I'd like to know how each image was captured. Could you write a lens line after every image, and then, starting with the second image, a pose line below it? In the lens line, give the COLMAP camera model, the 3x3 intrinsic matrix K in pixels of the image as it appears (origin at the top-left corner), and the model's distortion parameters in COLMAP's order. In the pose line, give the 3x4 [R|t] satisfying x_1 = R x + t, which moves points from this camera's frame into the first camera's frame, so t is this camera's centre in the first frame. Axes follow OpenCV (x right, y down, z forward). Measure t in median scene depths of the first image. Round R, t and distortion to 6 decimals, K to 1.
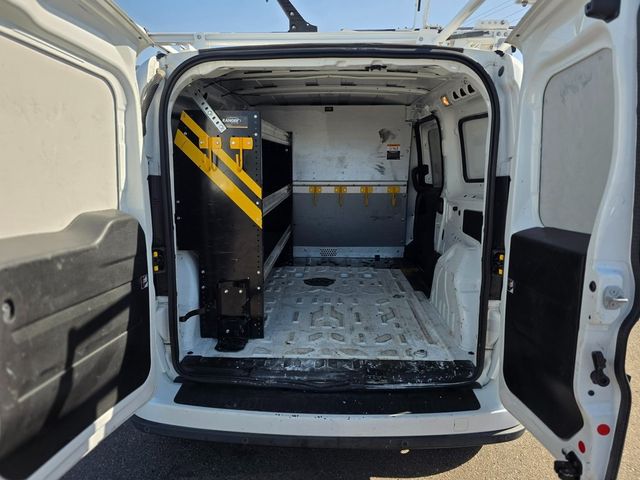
lens RADIAL K [[436.5, 0, 320.0], [0, 436.5, 240.0], [0, 0, 1]] dist [0.057350, -0.045202]
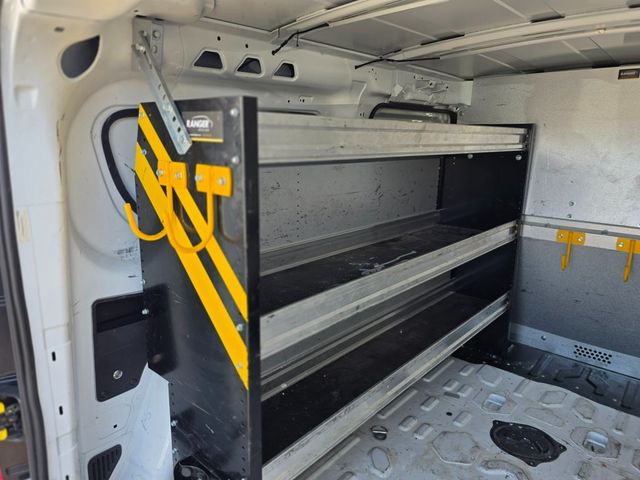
lens RADIAL K [[438.4, 0, 319.2], [0, 438.4, 230.8], [0, 0, 1]] dist [0.032864, -0.003918]
pose [[0.764758, 0.145805, -0.627604, 0.090036], [-0.130621, 0.988917, 0.070579, -0.123984], [0.630939, 0.028002, 0.775327, 0.431469]]
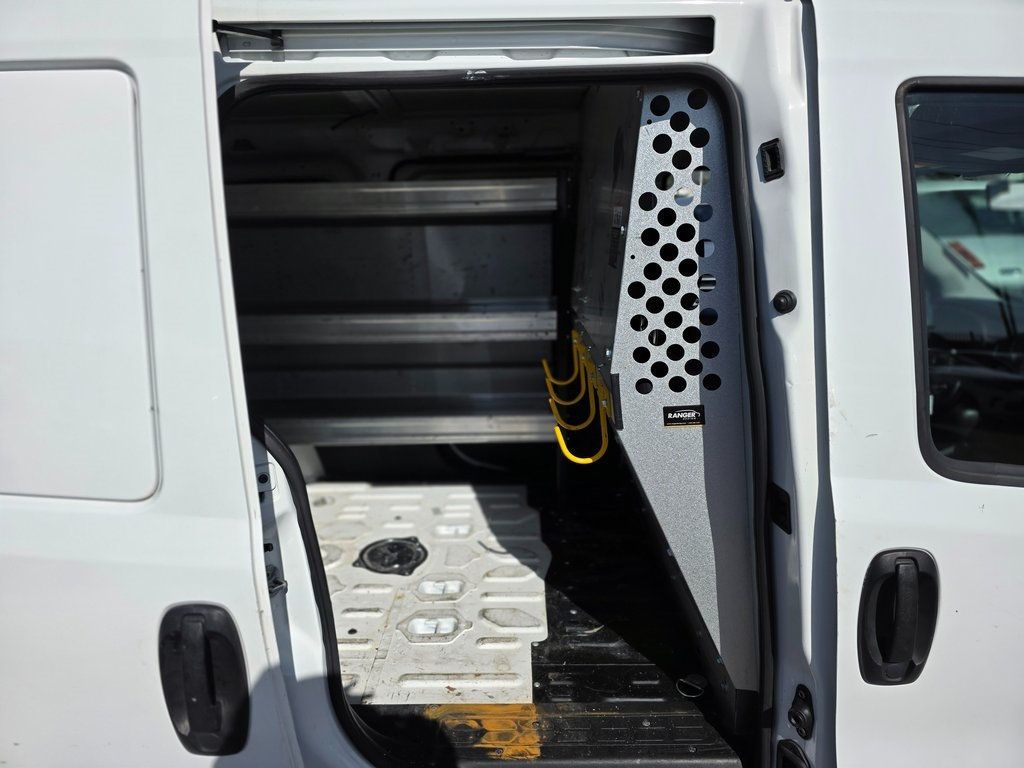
lens RADIAL K [[676.8, 0, 489.0], [0, 676.8, 382.2], [0, 0, 1]] dist [0.053307, -0.059502]
pose [[-0.006196, 0.235124, -0.971946, 0.518765], [-0.162074, 0.958877, 0.232996, -0.198395], [0.986759, 0.158971, 0.032166, 0.943204]]
